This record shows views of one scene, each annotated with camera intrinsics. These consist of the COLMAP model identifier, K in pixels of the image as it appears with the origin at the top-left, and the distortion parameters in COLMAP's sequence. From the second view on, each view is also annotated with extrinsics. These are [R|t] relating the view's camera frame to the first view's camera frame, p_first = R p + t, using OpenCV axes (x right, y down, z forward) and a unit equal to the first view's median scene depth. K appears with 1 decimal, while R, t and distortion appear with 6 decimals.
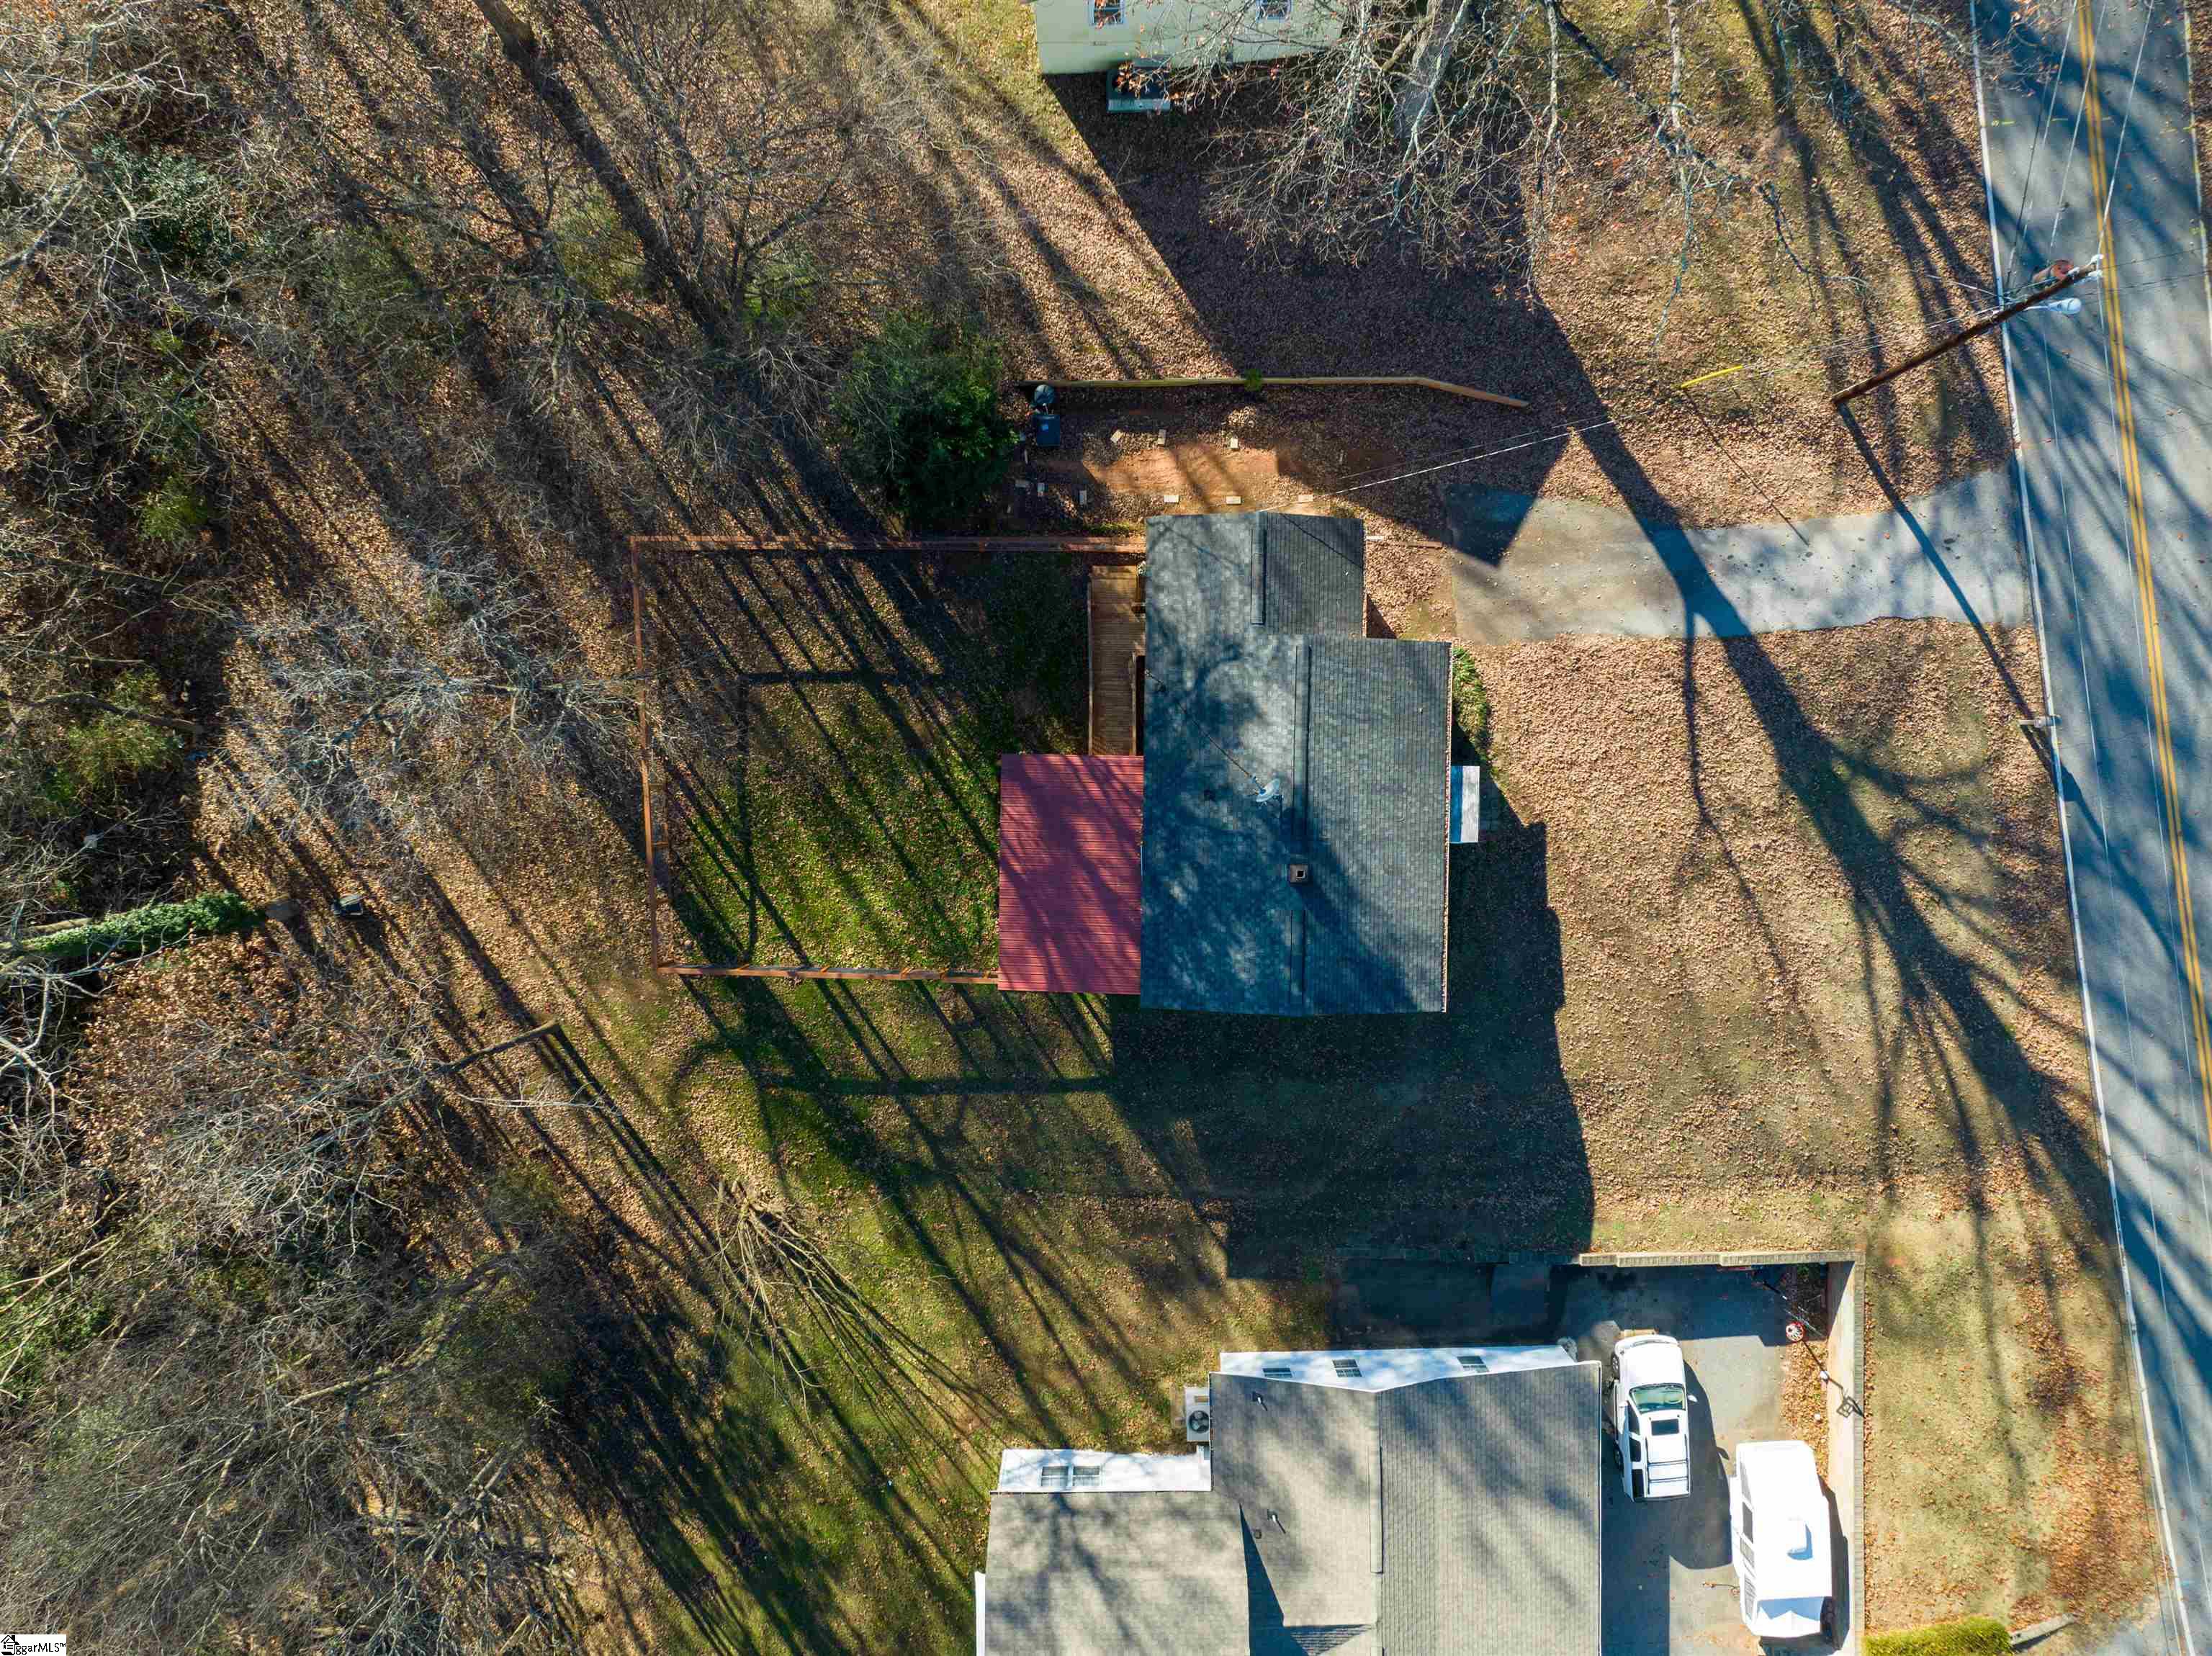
lens RADIAL K [[1553.0, 0, 1106.0], [0, 1553.0, 828.0], [0, 0, 1]] dist [-0.004565, -0.032094]
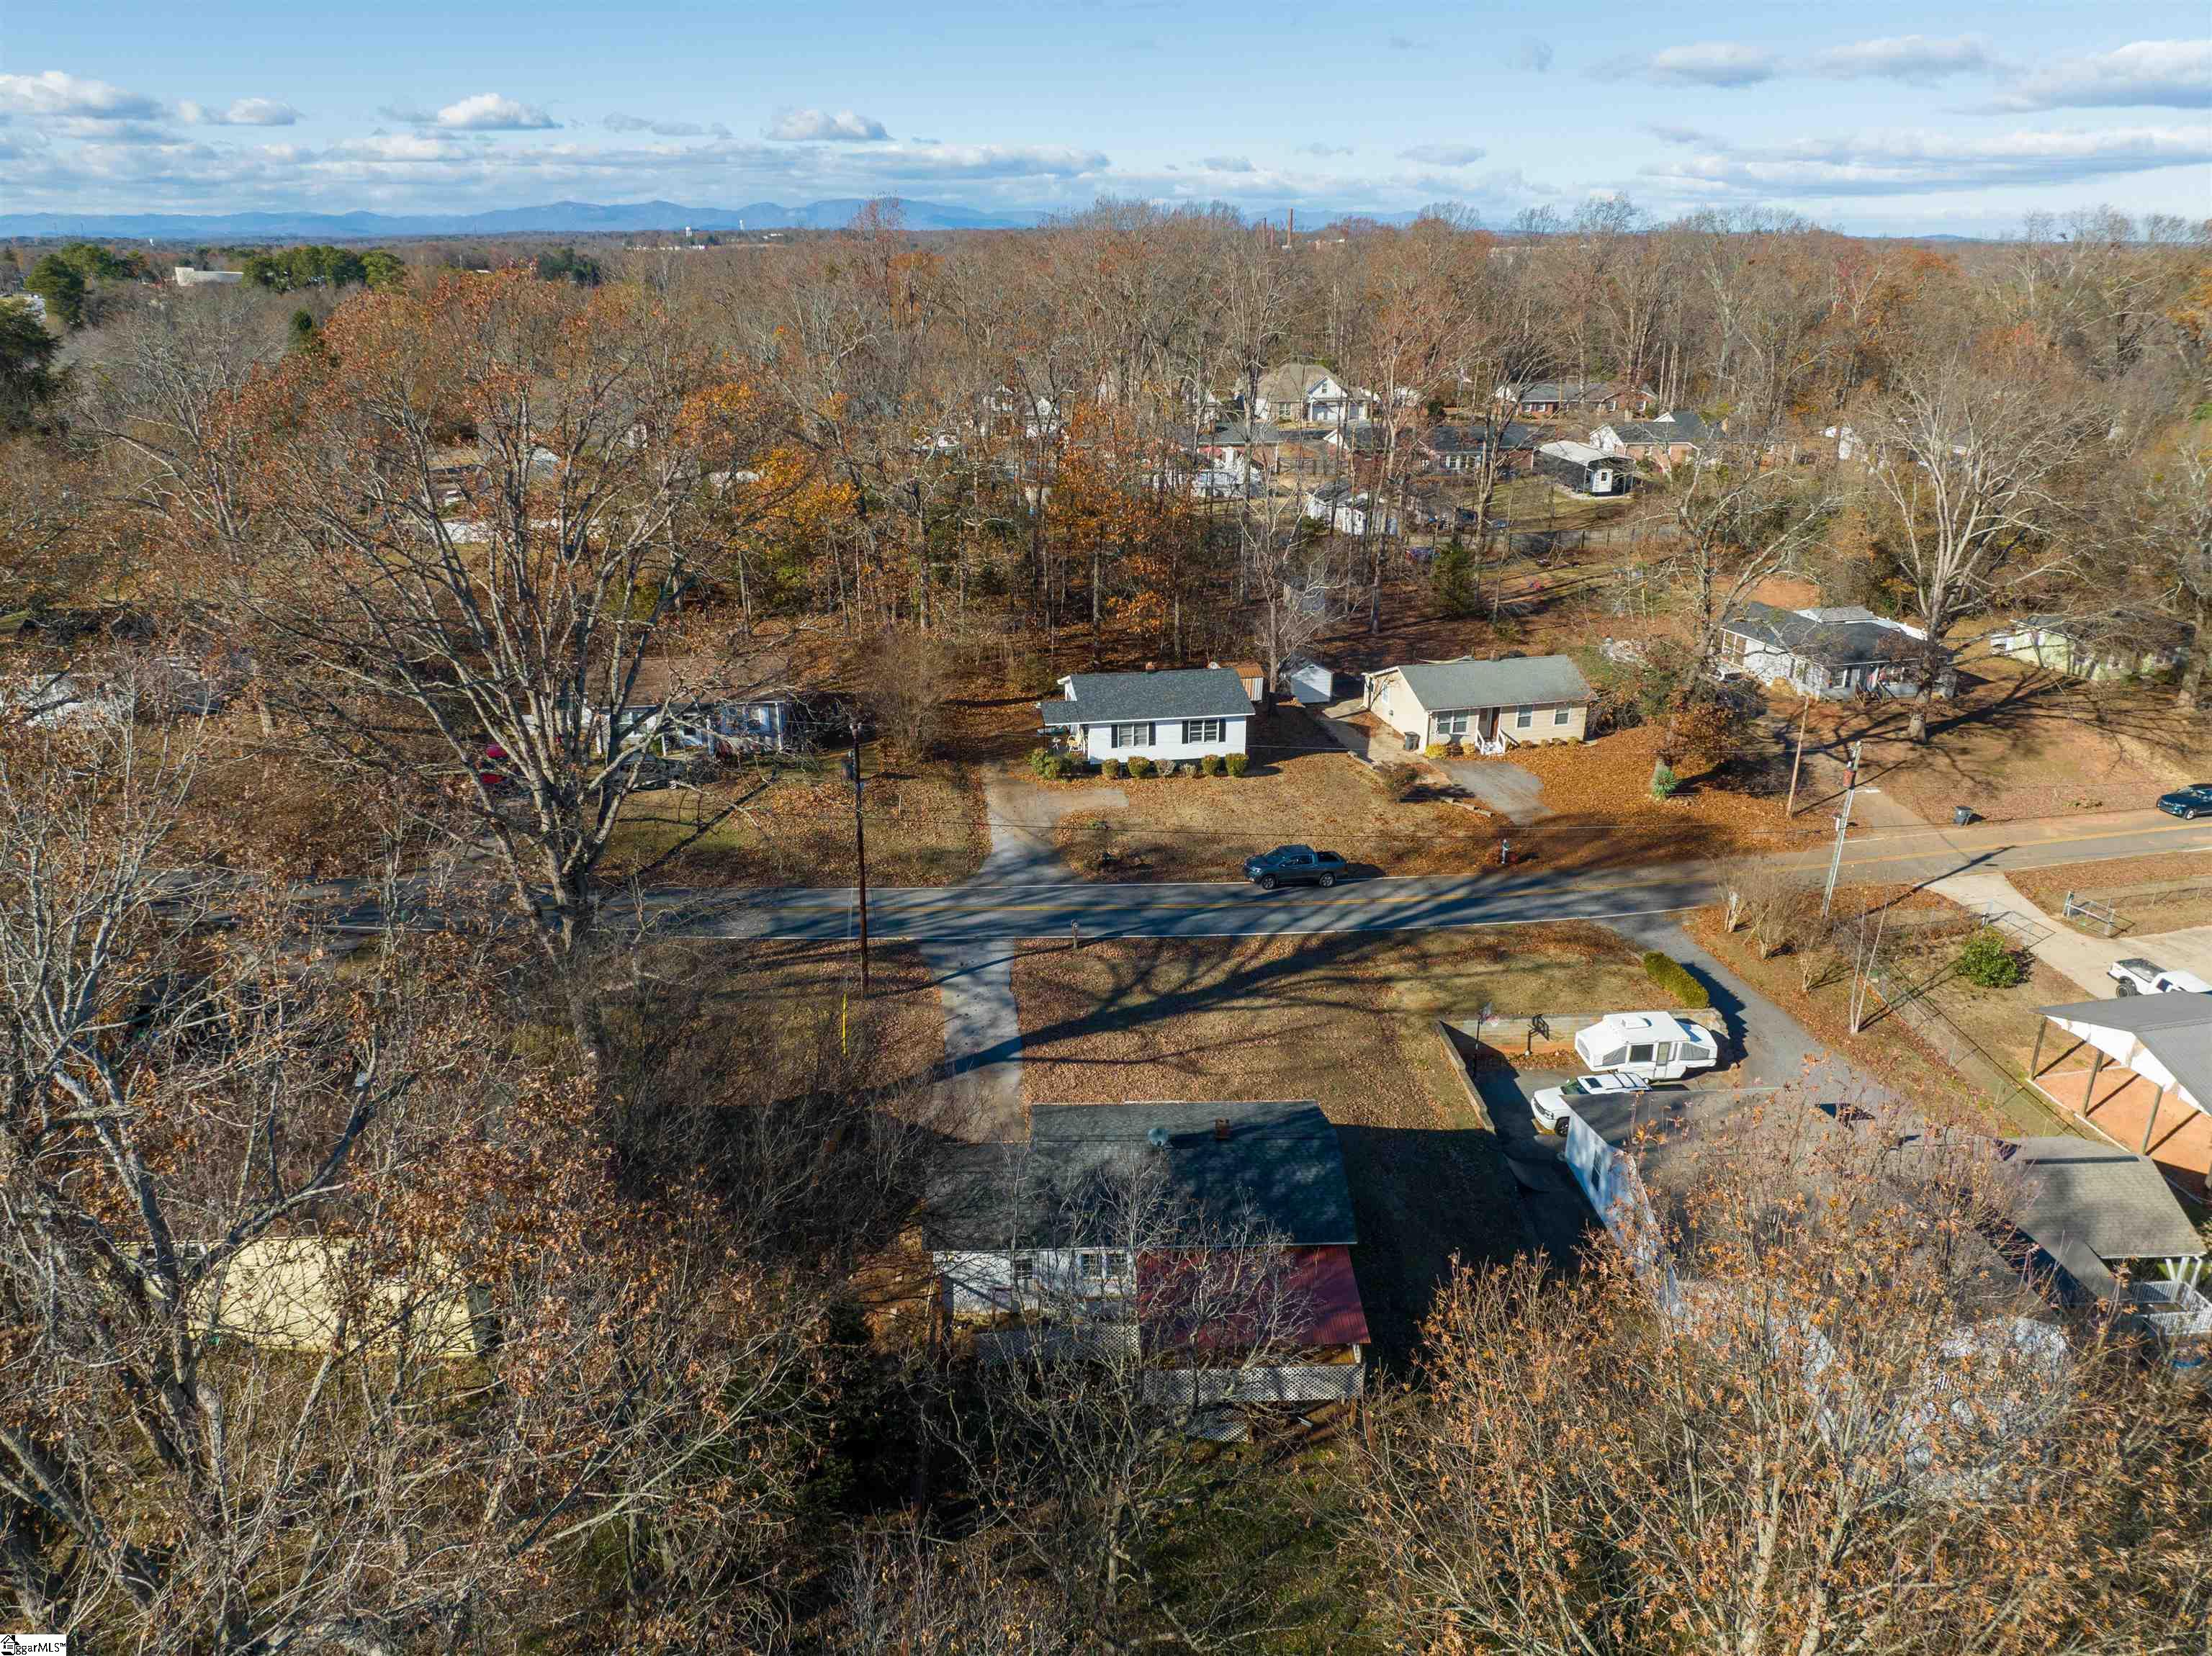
lens RADIAL K [[1556.0, 0, 1106.0], [0, 1556.0, 828.0], [0, 0, 1]] dist [-0.012694, -0.044814]
pose [[-0.036329, -0.367873, 0.929166, -0.862694], [0.998776, -0.044587, 0.021398, -0.068279], [0.033557, 0.928806, 0.369043, 0.279501]]
